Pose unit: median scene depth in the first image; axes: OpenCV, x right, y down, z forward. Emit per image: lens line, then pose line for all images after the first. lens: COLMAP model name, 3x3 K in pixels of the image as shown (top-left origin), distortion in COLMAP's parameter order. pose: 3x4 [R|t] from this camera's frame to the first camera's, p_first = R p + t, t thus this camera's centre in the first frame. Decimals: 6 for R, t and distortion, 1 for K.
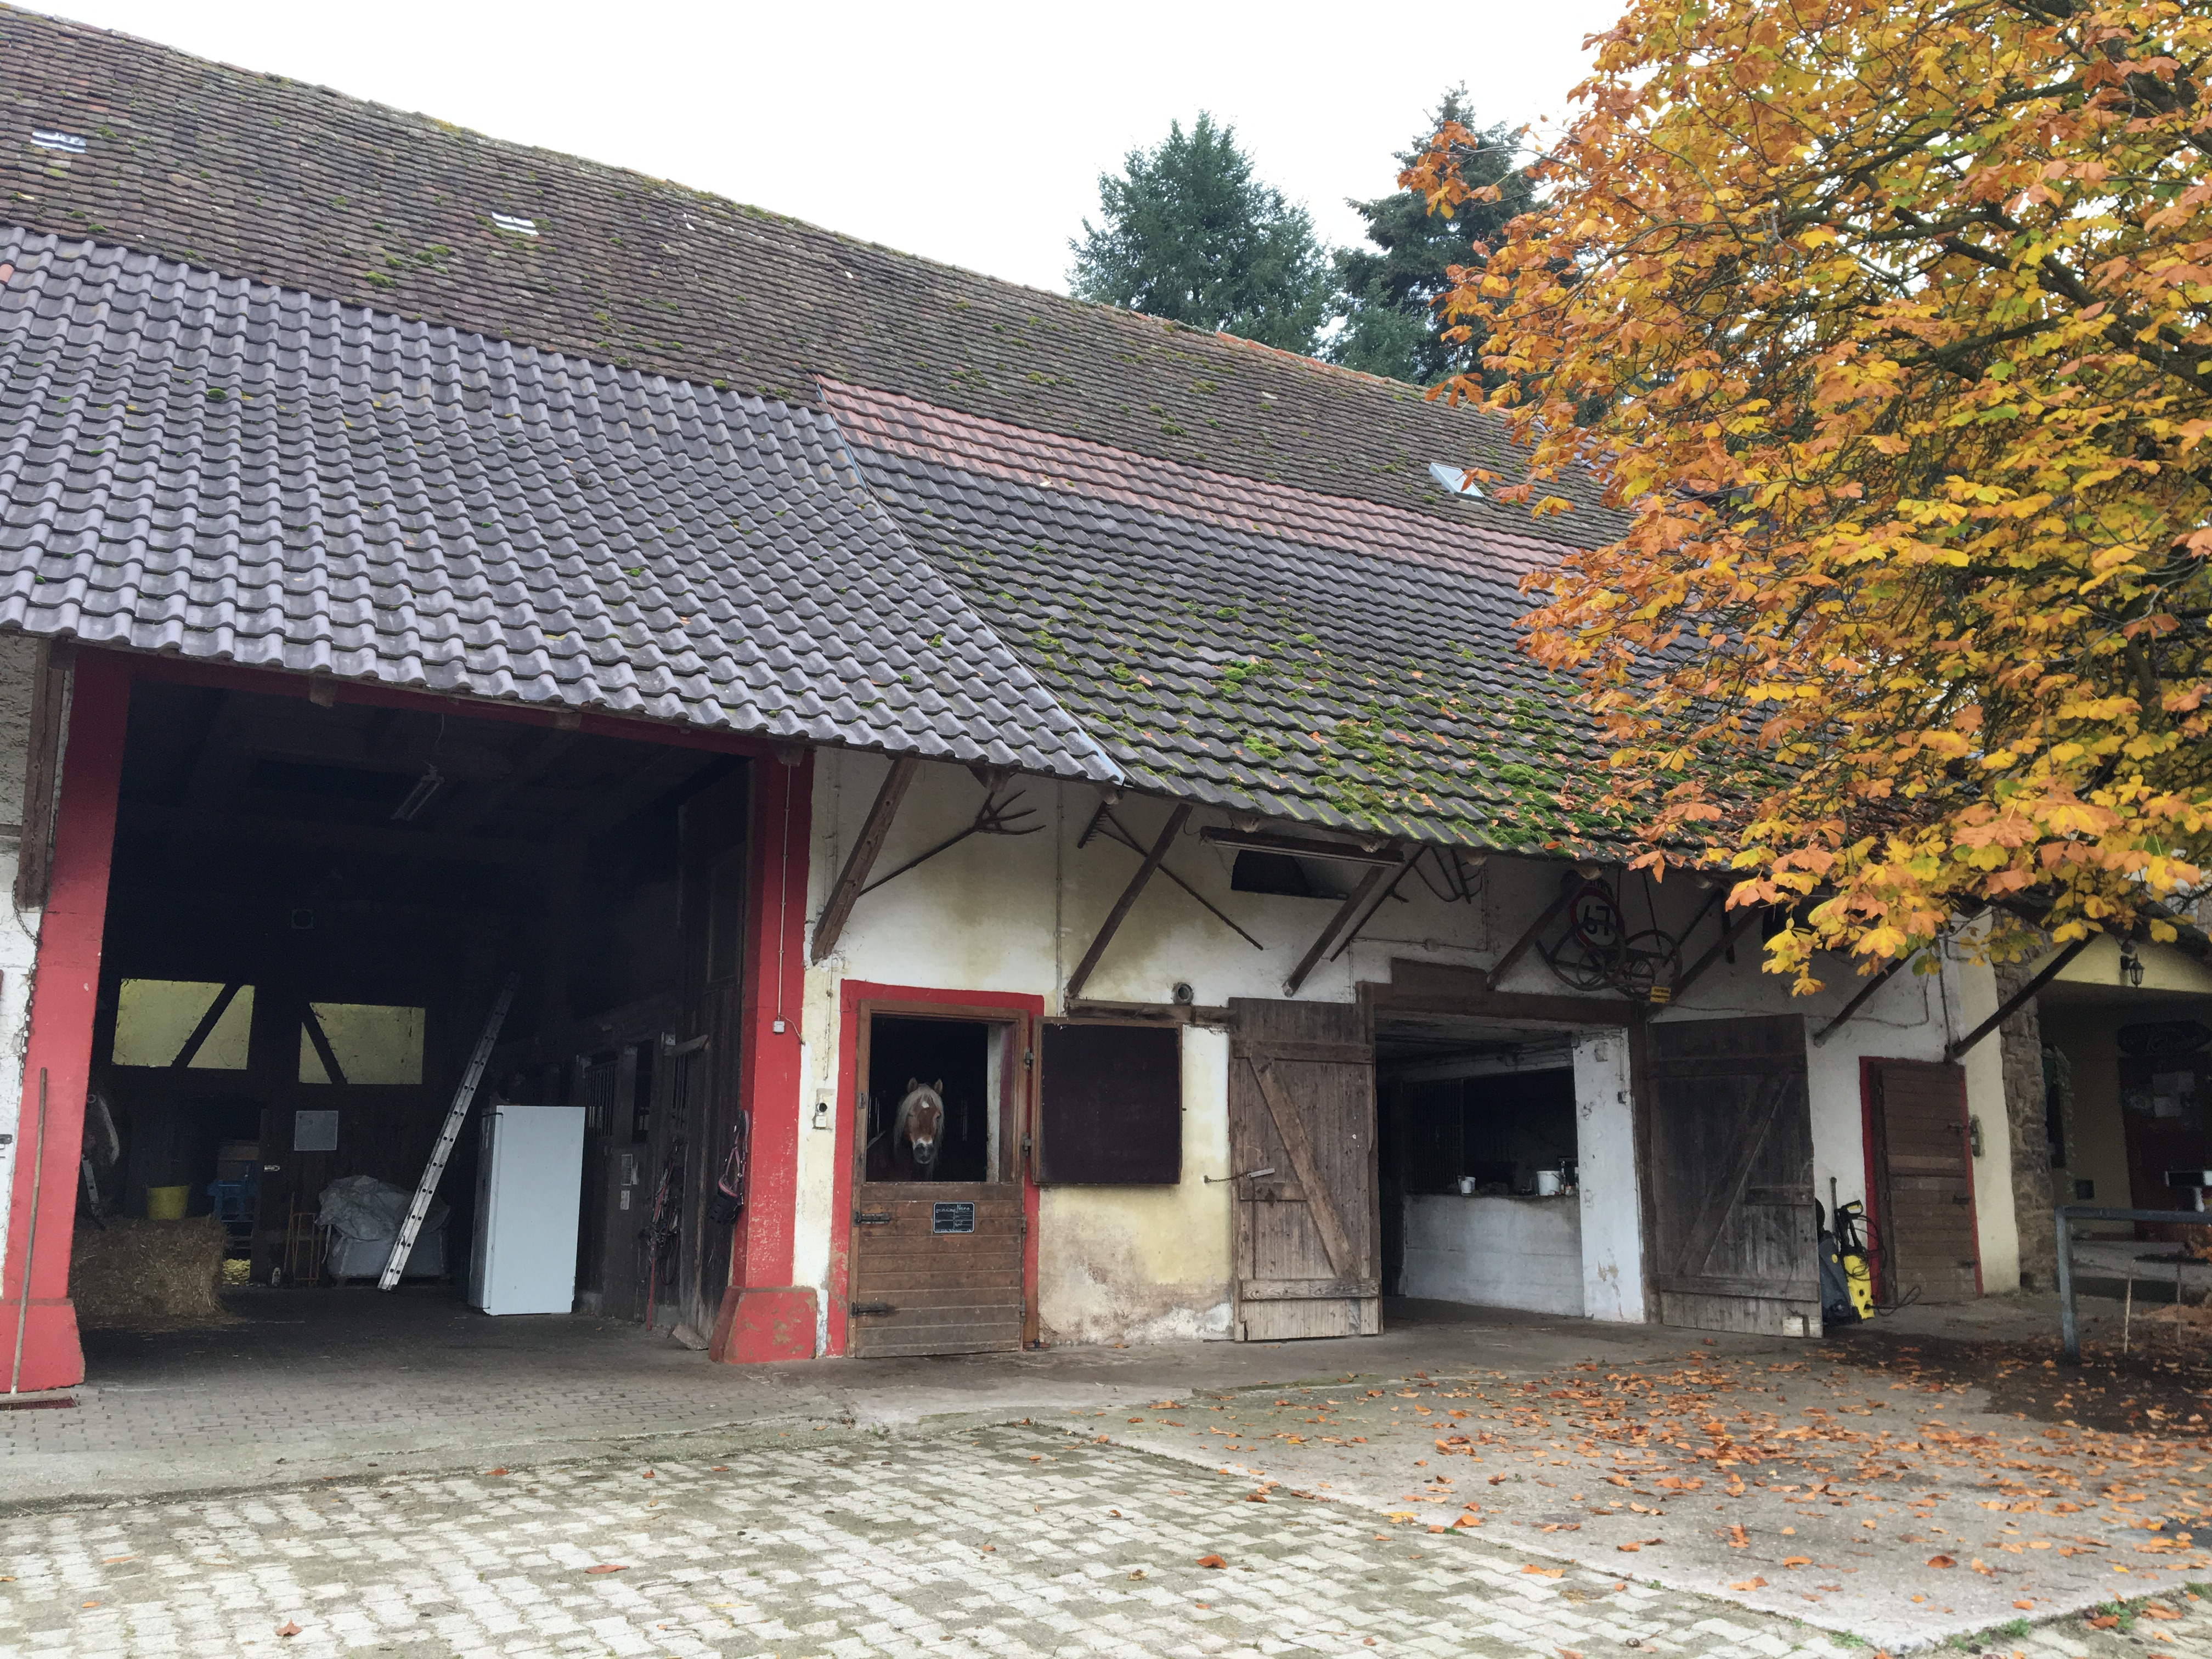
lens RADIAL K [[1837.6, 0, 1106.0], [0, 1837.6, 829.5], [0, 0, 1]] dist [0.112534, -0.186637]
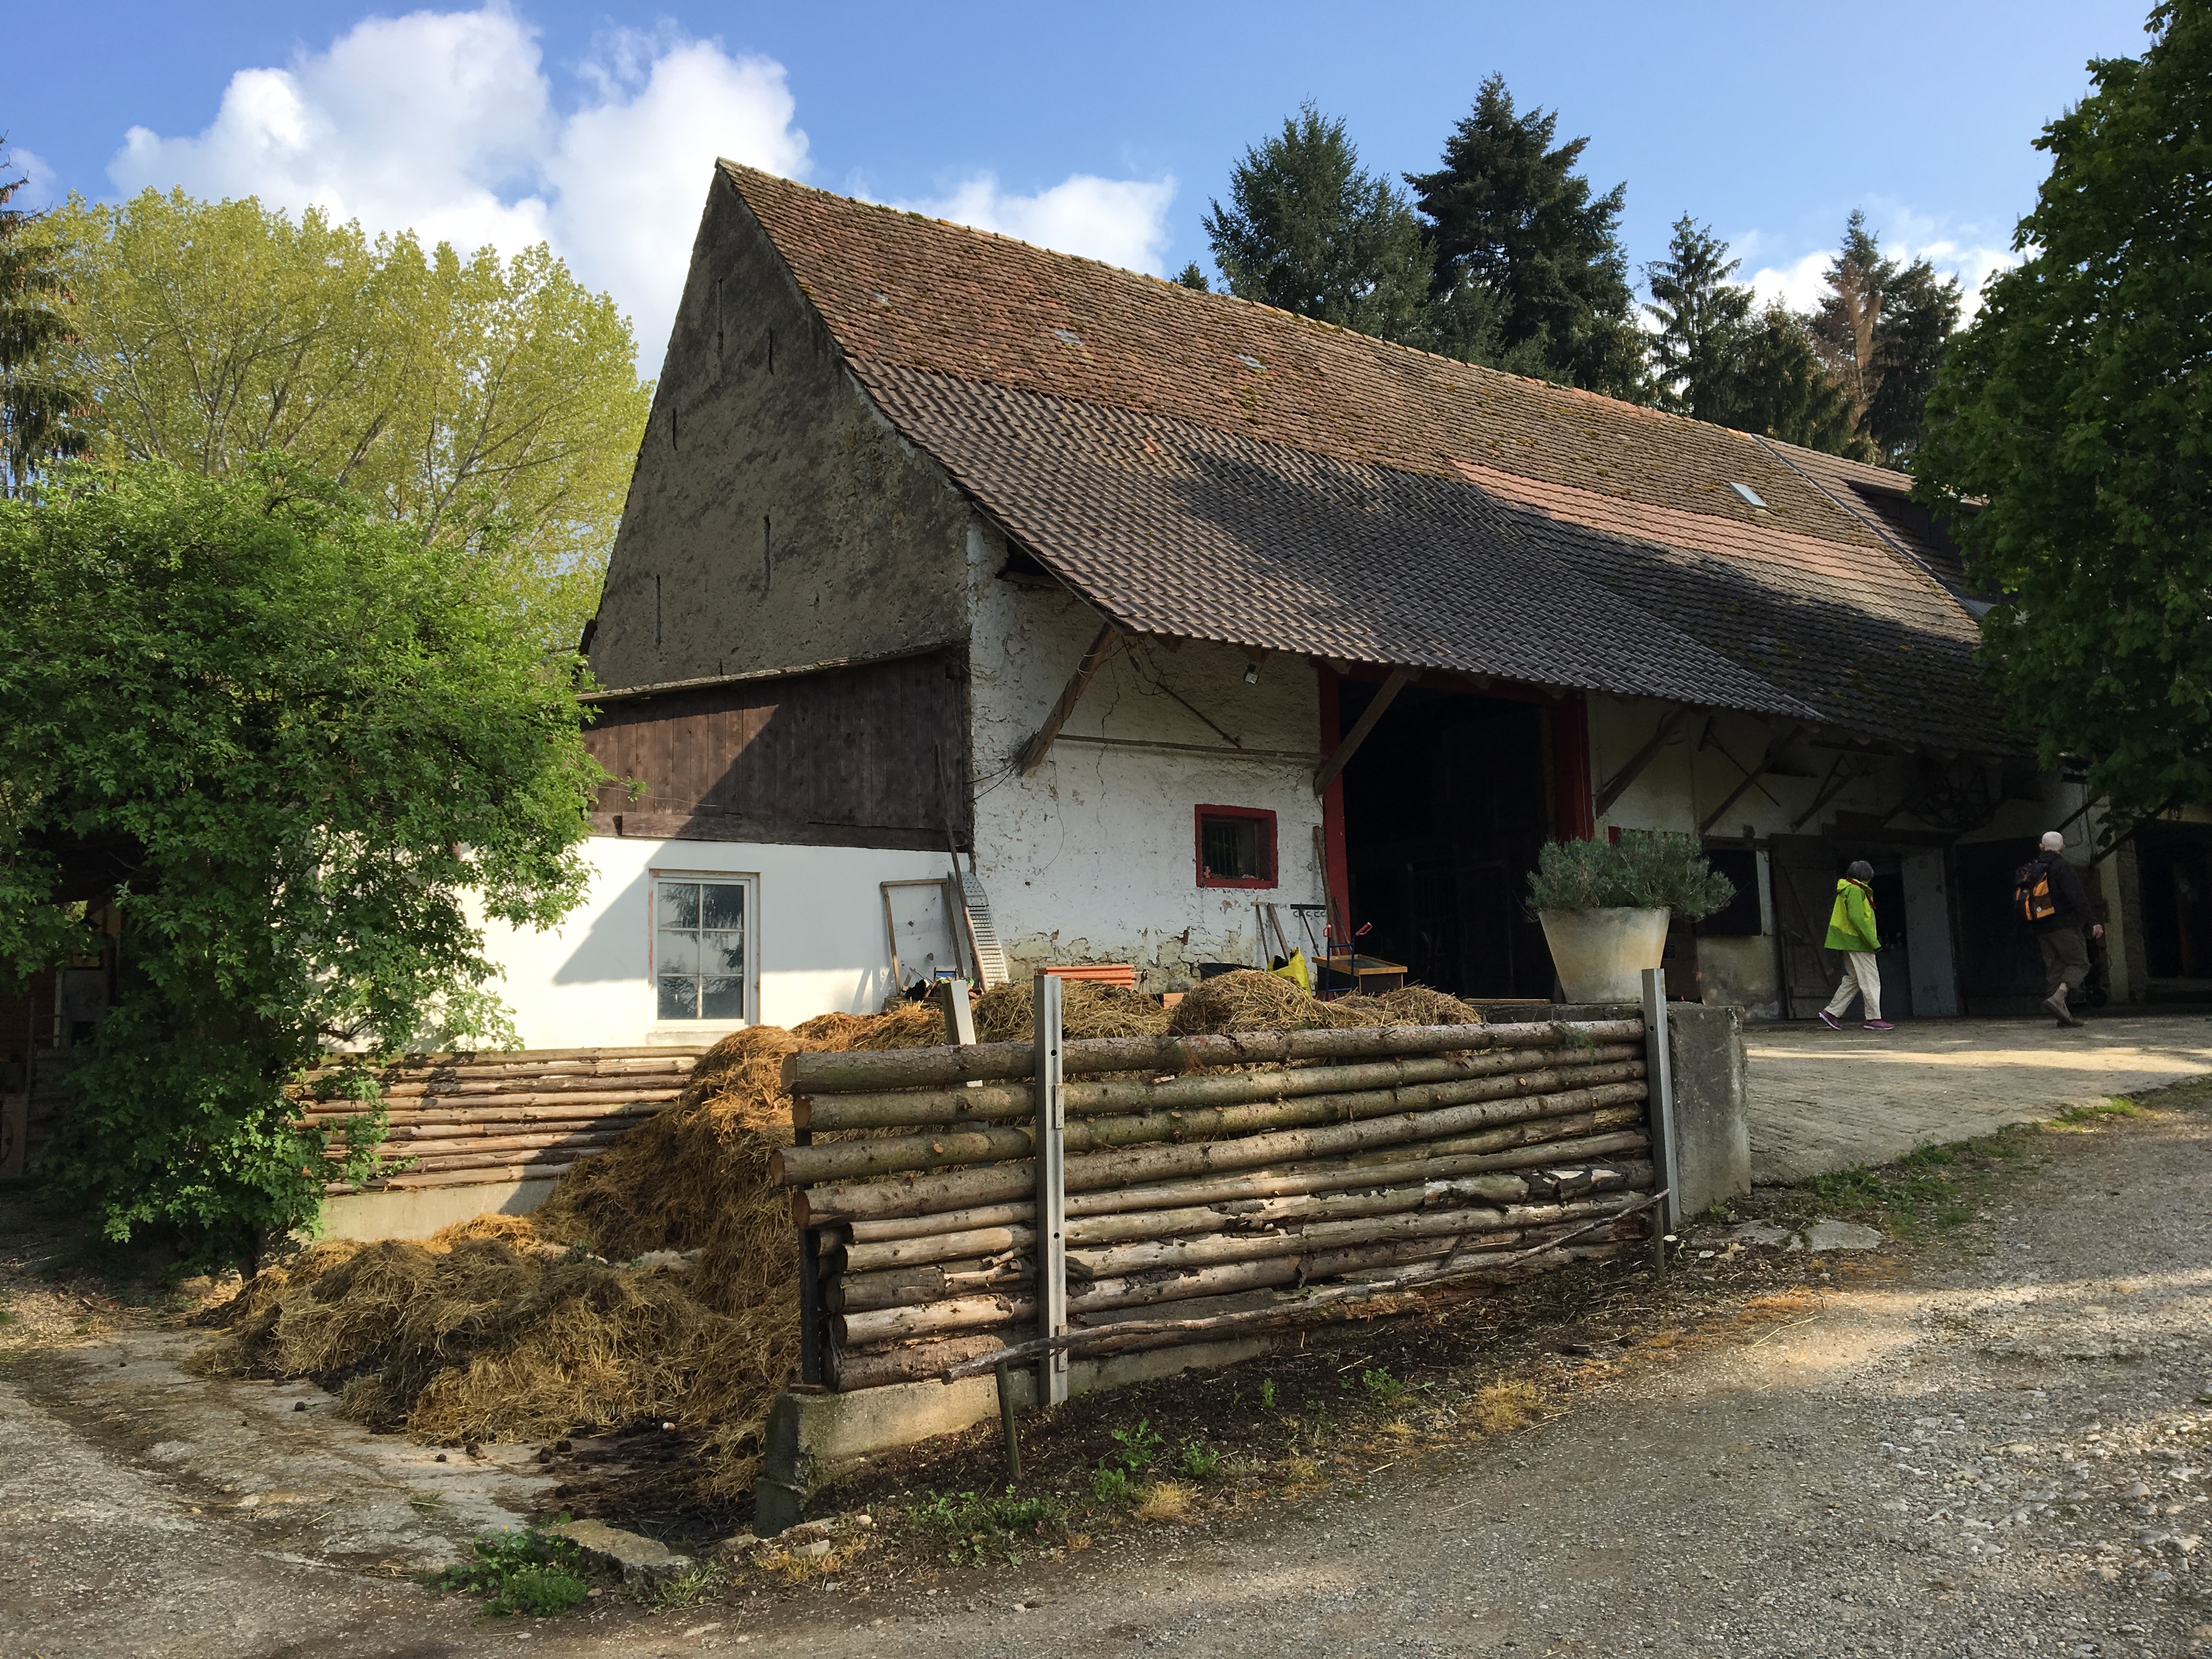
lens RADIAL K [[1837.6, 0, 1106.0], [0, 1837.6, 829.5], [0, 0, 1]] dist [0.112534, -0.186637]
pose [[0.994638, -0.022794, 0.100873, -0.773980], [0.015774, 0.997433, 0.069846, -0.049107], [-0.102207, -0.067881, 0.992444, -0.736141]]
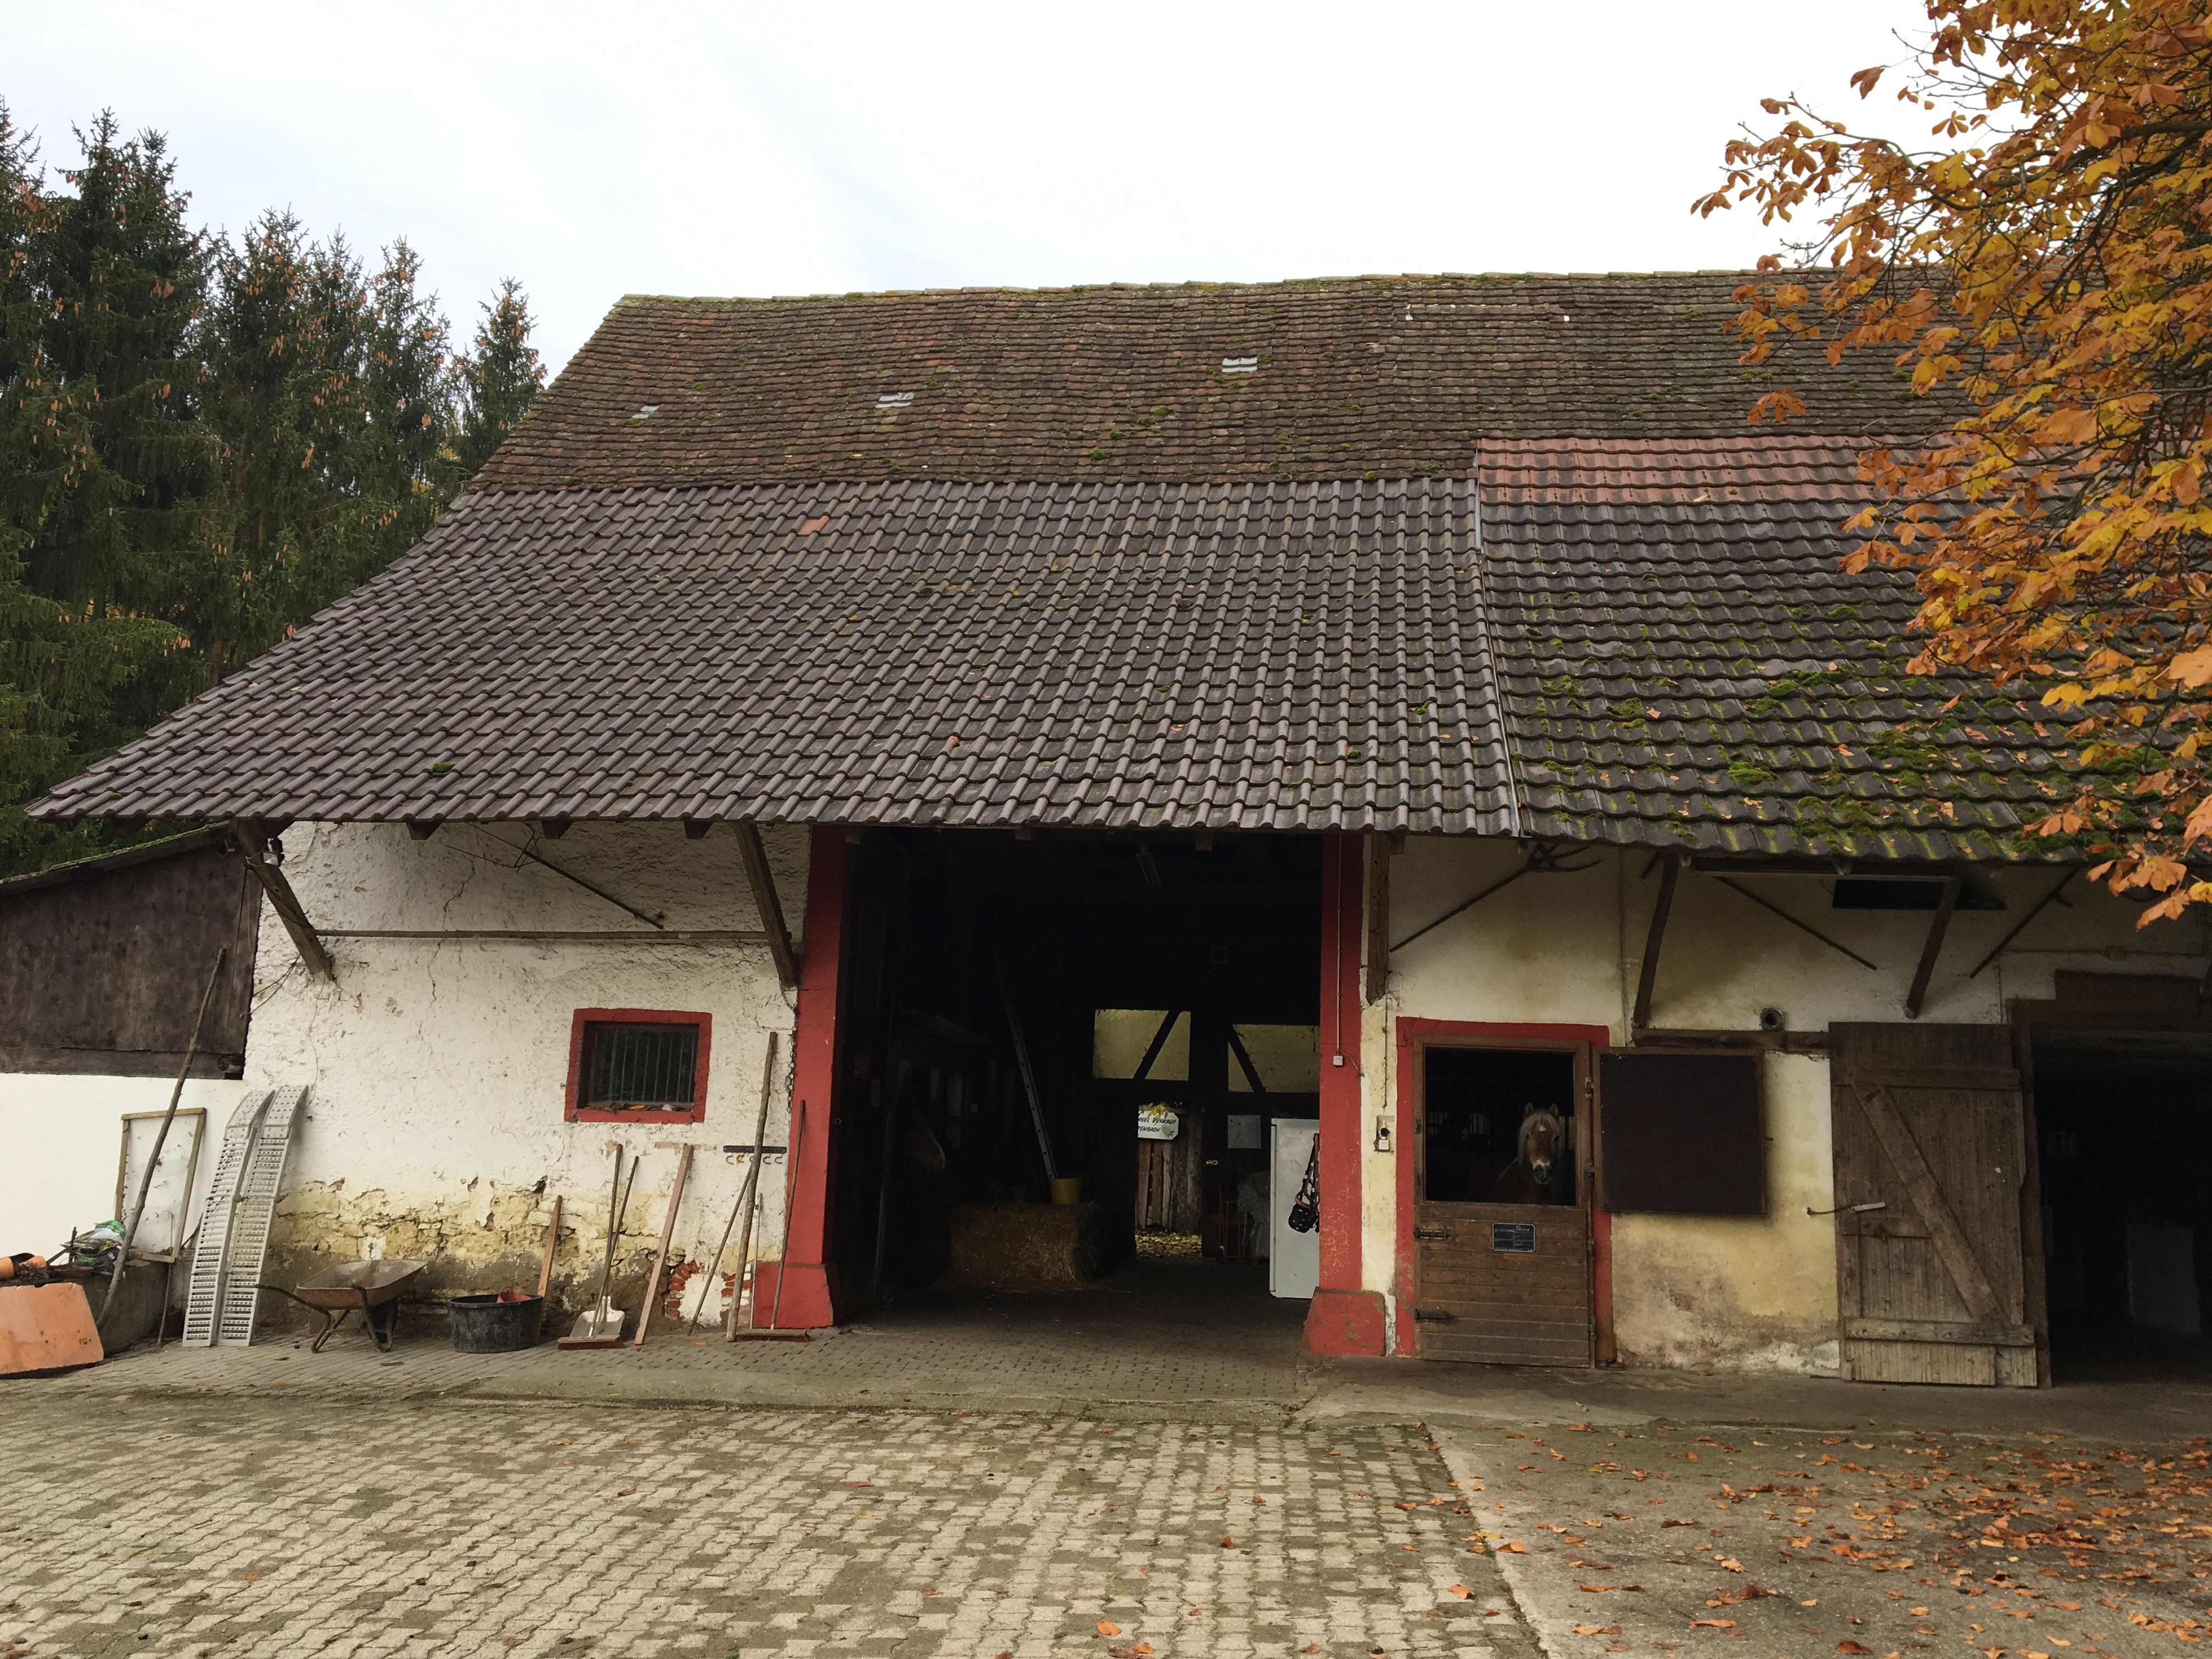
lens RADIAL K [[1837.6, 0, 1106.0], [0, 1837.6, 829.5], [0, 0, 1]] dist [0.112534, -0.186637]
pose [[0.808461, -0.083863, -0.582545, 0.345752], [0.086838, 0.995960, -0.022864, -0.019462], [0.582109, -0.032103, 0.812477, -0.001761]]
